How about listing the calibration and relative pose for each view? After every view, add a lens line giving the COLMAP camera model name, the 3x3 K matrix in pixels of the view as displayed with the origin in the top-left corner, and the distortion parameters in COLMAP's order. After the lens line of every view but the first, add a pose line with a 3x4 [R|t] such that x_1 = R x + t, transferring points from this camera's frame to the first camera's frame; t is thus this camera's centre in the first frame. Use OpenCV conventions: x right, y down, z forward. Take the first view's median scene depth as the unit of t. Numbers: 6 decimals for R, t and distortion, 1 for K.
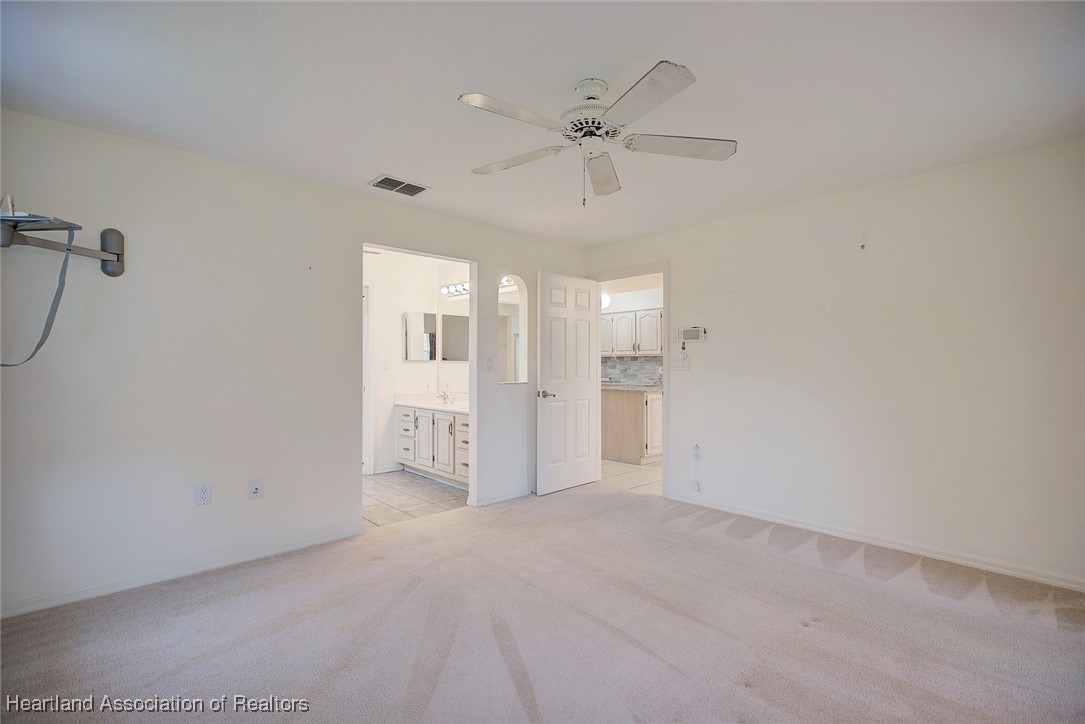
lens RADIAL K [[494.9, 0, 542.1], [0, 494.9, 361.4], [0, 0, 1]] dist [-0.003903, -0.000186]
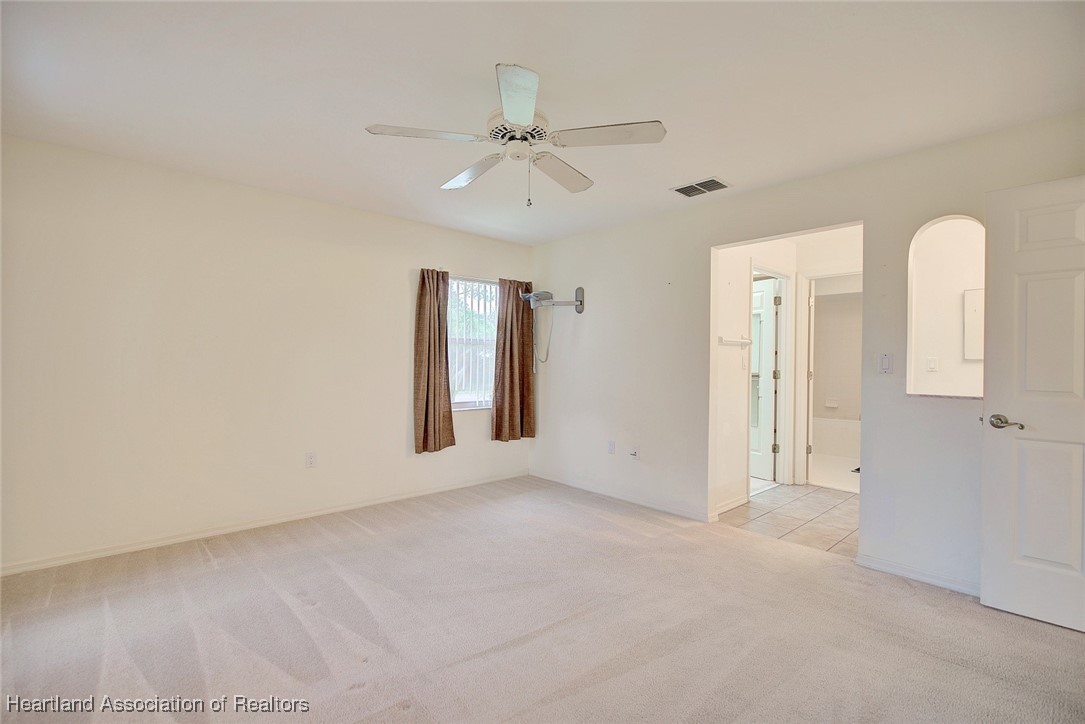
lens RADIAL K [[494.9, 0, 542.6], [0, 494.9, 365.3], [0, 0, 1]] dist [-0.003903, -0.000186]
pose [[-0.017244, 0.006043, -0.999833, 0.682839], [-0.002726, 0.999978, 0.006091, 0.004558], [0.999848, 0.002830, -0.017227, 0.645464]]
